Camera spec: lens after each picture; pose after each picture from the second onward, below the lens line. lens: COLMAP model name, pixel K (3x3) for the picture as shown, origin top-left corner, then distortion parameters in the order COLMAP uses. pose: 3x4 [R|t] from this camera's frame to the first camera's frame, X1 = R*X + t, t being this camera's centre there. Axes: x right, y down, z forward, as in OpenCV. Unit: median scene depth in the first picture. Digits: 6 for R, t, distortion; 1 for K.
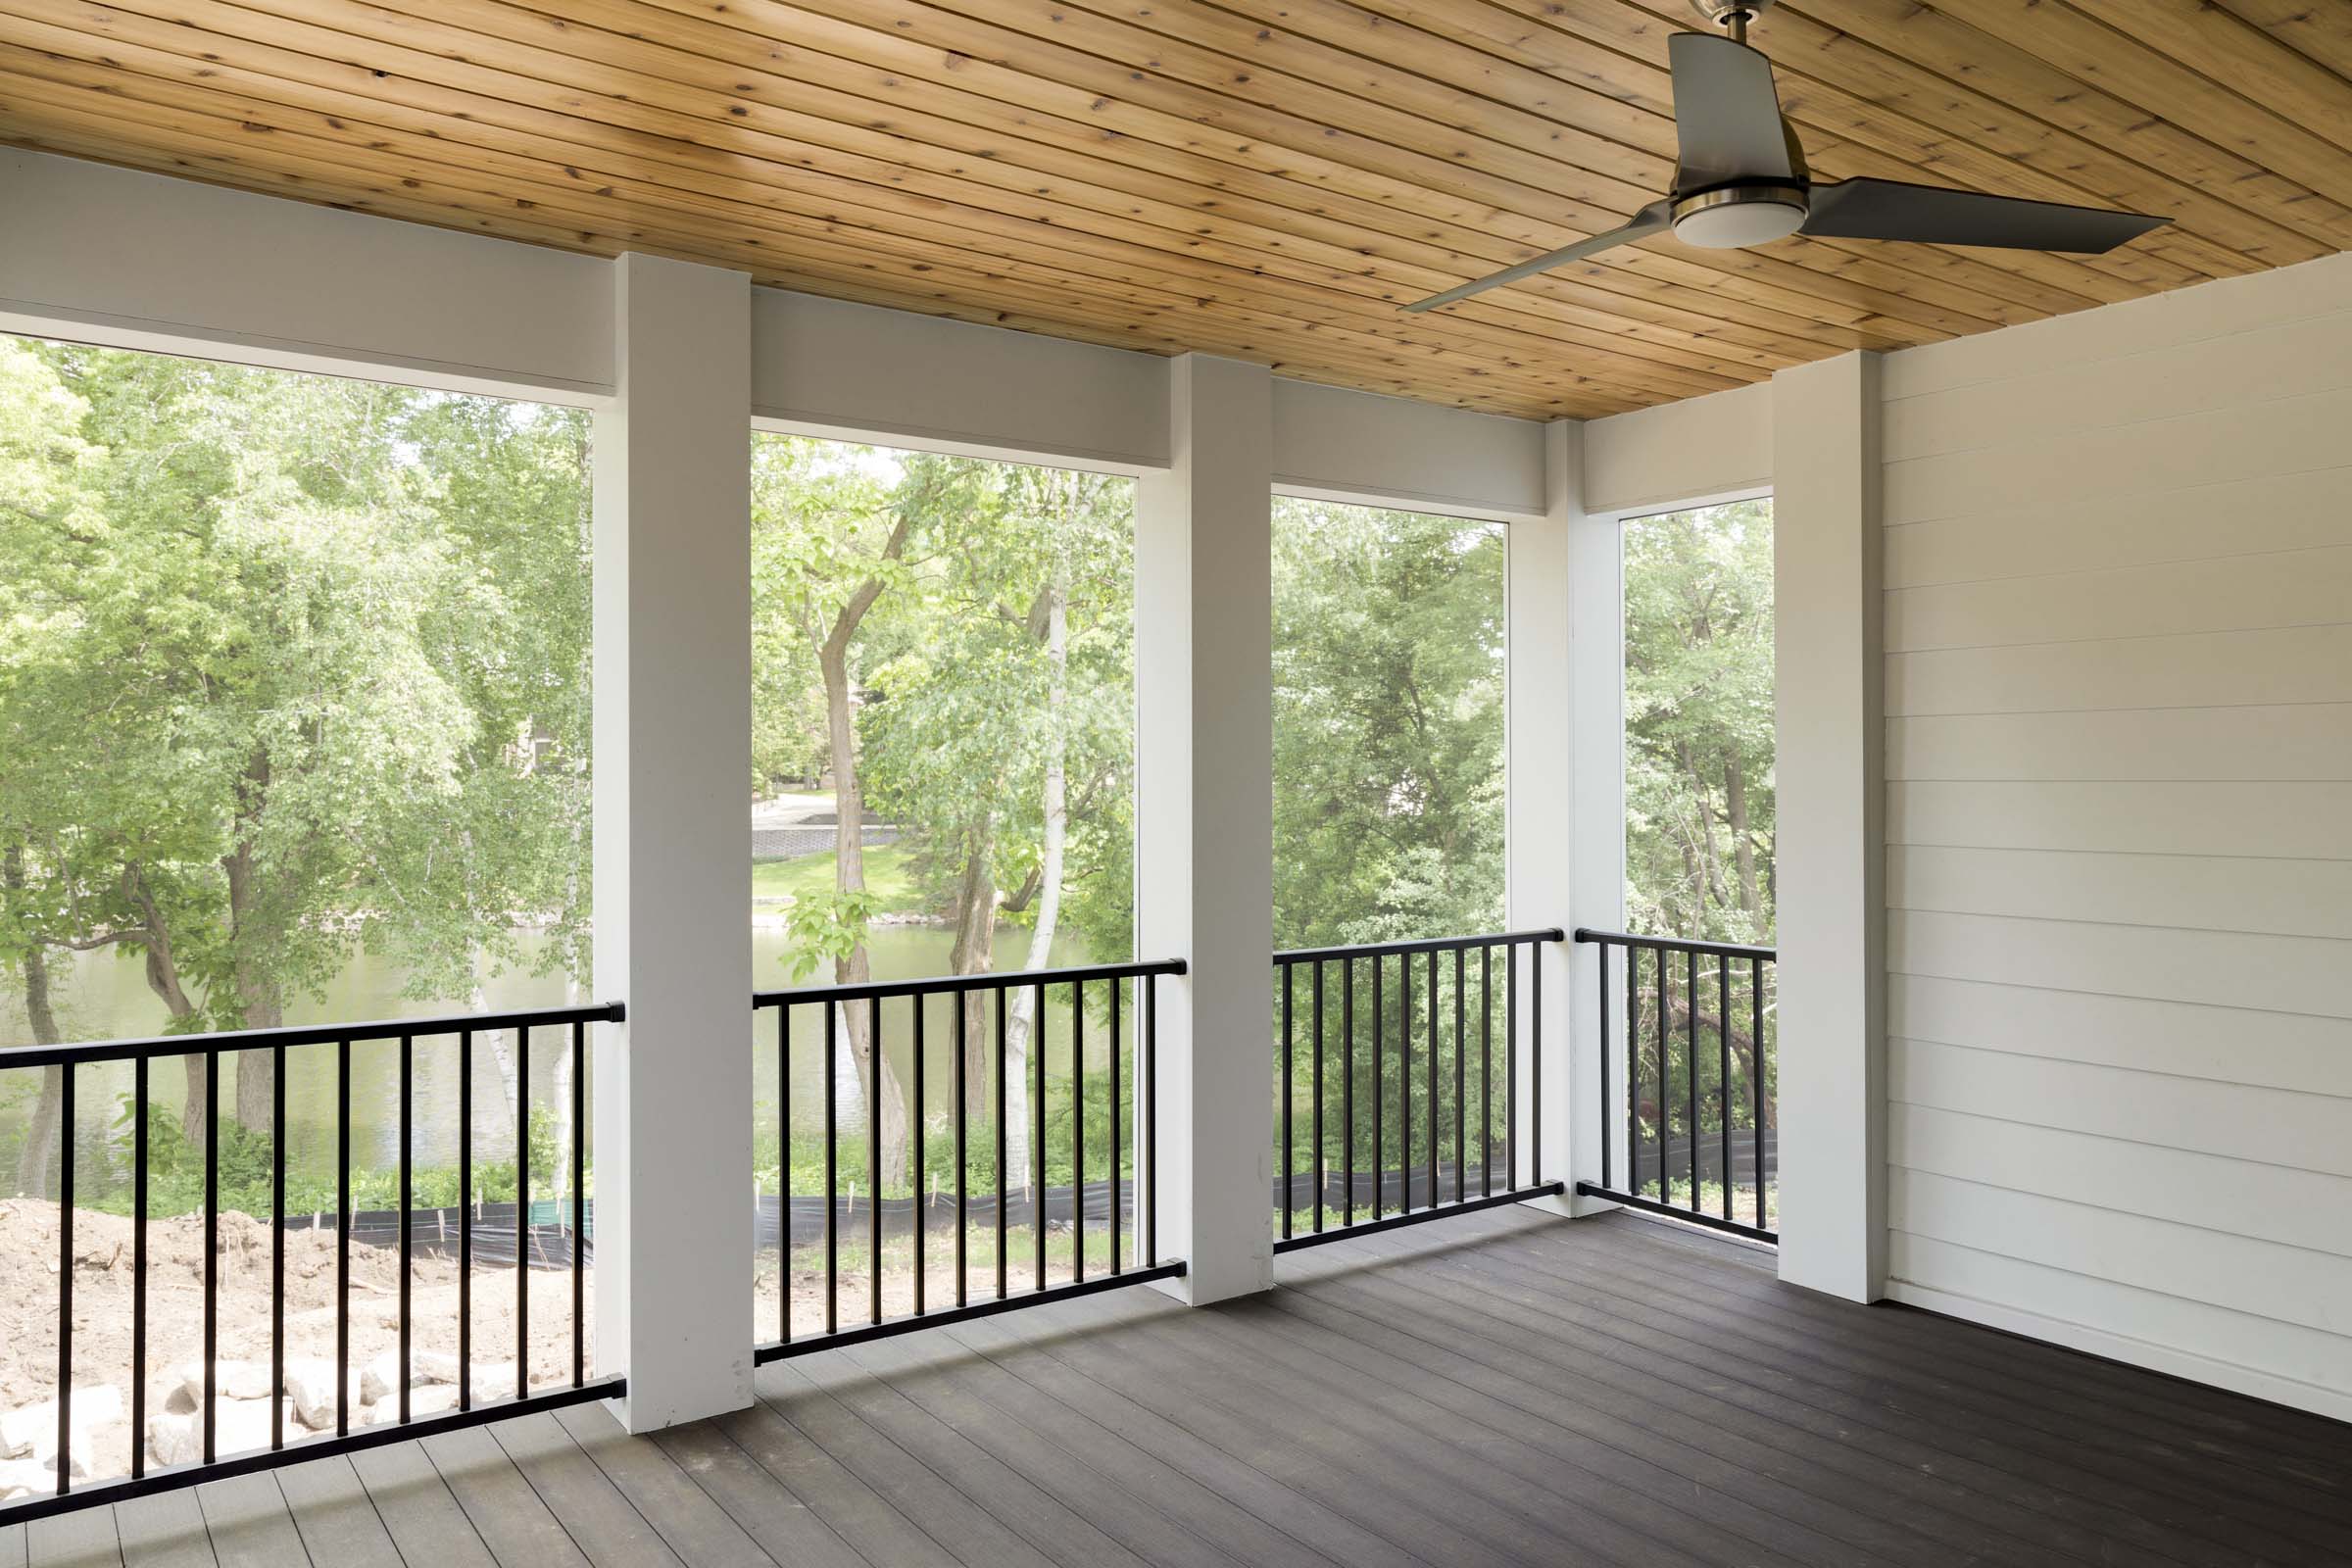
lens RADIAL K [[1675.6, 0, 1168.4], [0, 1675.6, 738.5], [0, 0, 1]] dist [0.002655, -0.000117]
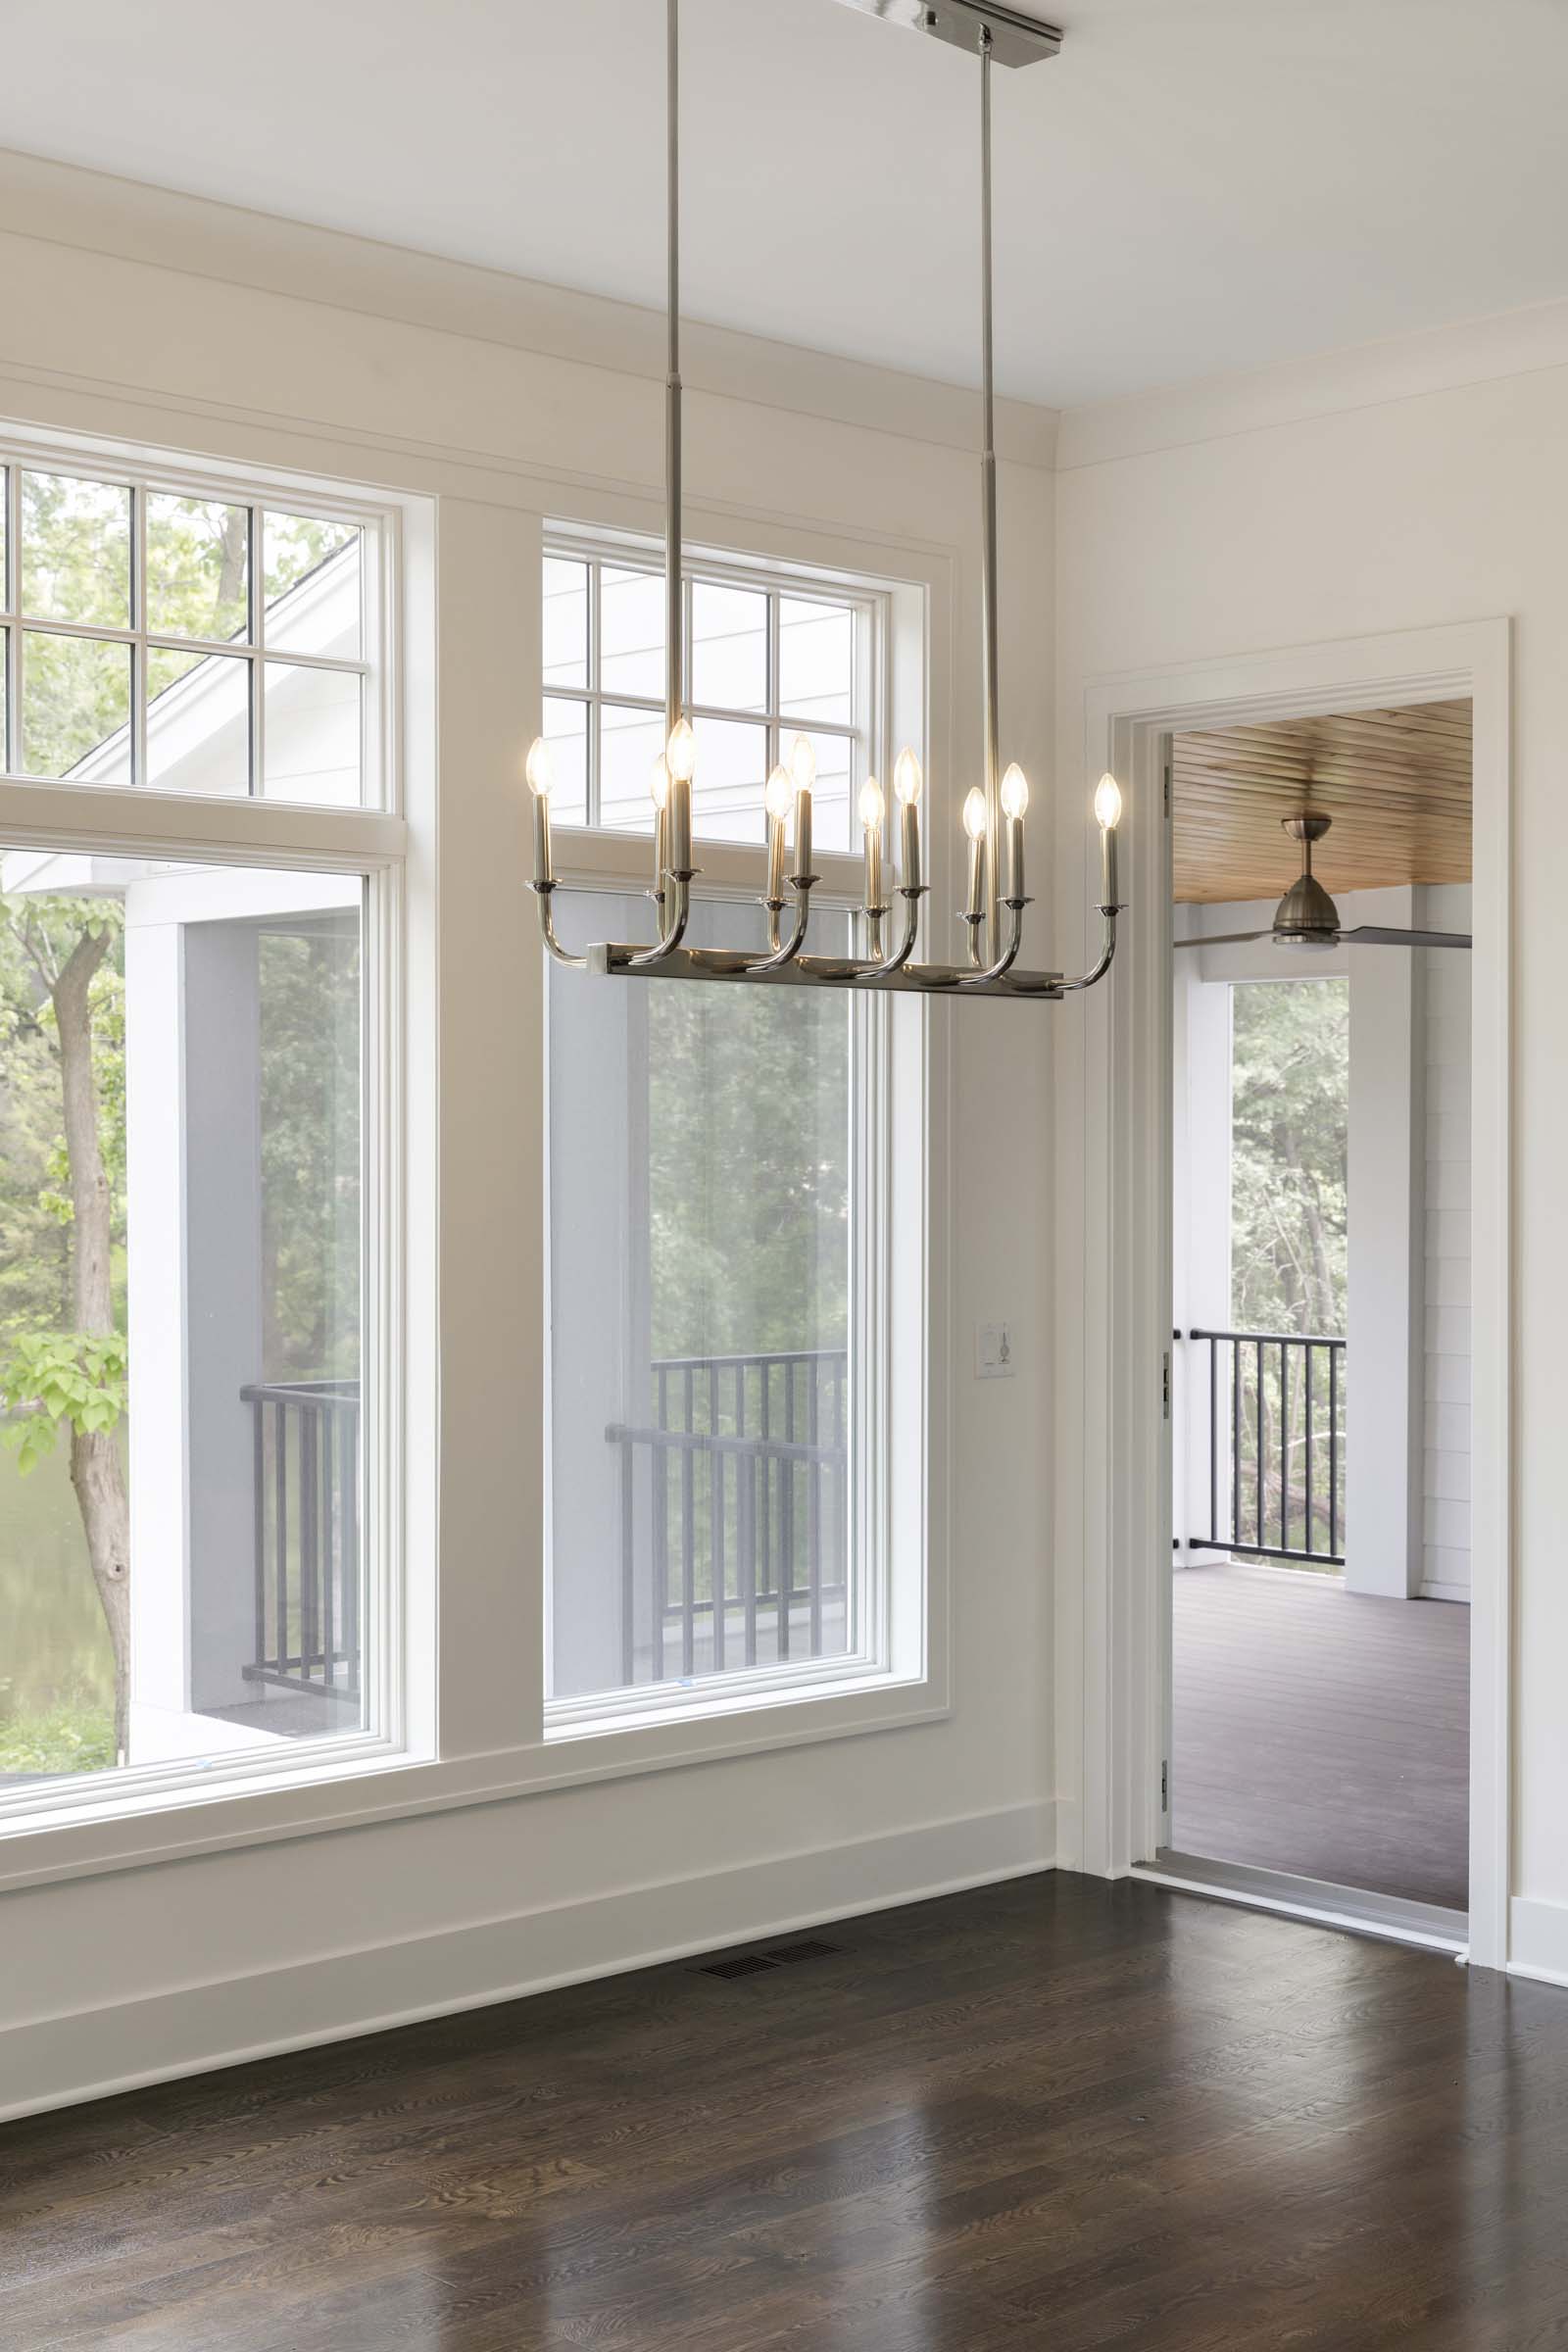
lens RADIAL K [[3065.3, 0, 784.3], [0, 3065.3, 1177.3], [0, 0, 1]] dist [-0.026582, 0.000000]
pose [[0.990868, 0.001403, 0.134830, -0.343701], [-0.005816, 0.999460, 0.032342, -0.064354], [-0.134711, -0.032831, 0.990341, -1.136961]]
